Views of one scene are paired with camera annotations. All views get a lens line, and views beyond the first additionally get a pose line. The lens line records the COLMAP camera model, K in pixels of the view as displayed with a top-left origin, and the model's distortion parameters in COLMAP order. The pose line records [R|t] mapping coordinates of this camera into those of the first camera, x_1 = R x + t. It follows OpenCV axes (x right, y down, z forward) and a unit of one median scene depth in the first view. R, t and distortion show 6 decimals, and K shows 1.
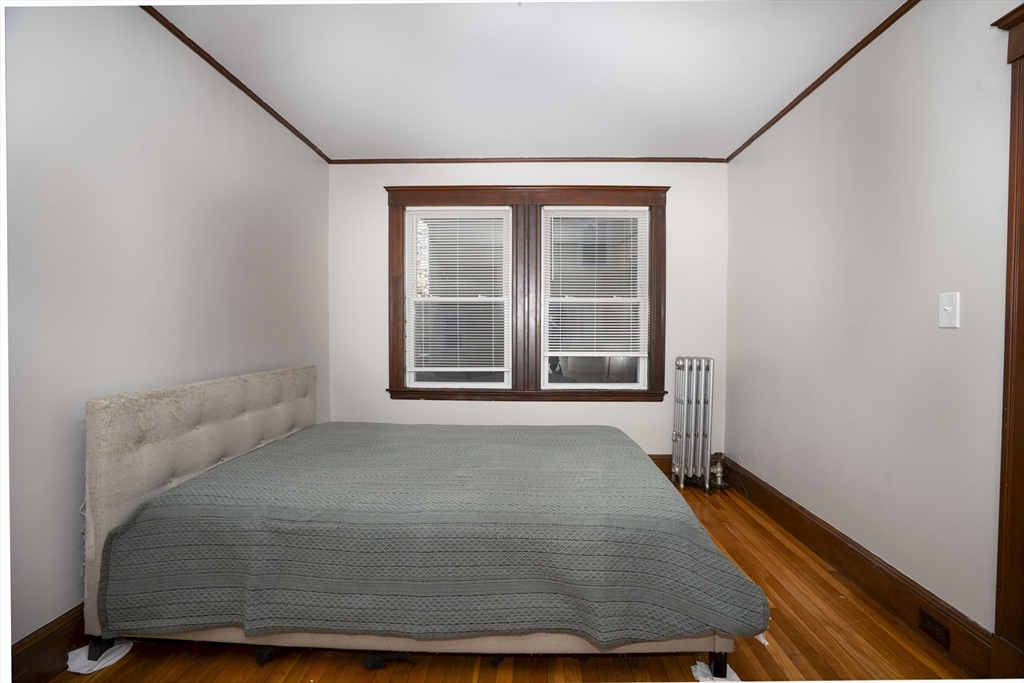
lens RADIAL K [[477.5, 0, 507.2], [0, 477.5, 335.2], [0, 0, 1]] dist [-0.053797, 0.015049]
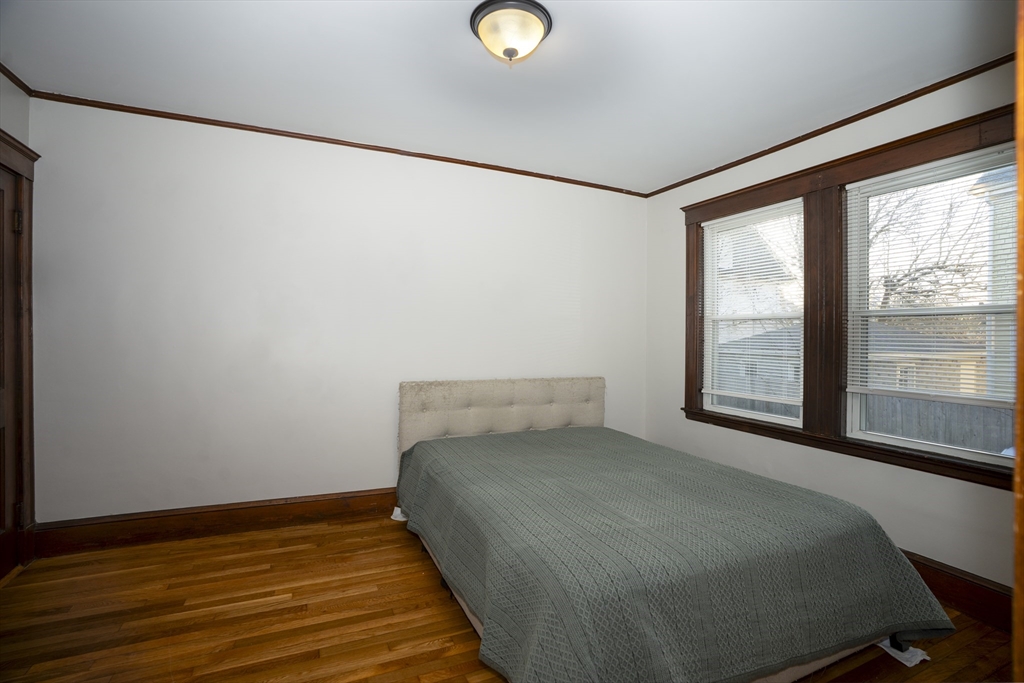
lens RADIAL K [[477.5, 0, 512.9], [0, 477.5, 333.1], [0, 0, 1]] dist [-0.053797, 0.015049]
pose [[0.427688, -0.002361, -0.903924, 0.525334], [-0.021271, 0.999693, -0.012676, -0.025510], [0.903676, 0.024649, 0.427506, 0.257916]]
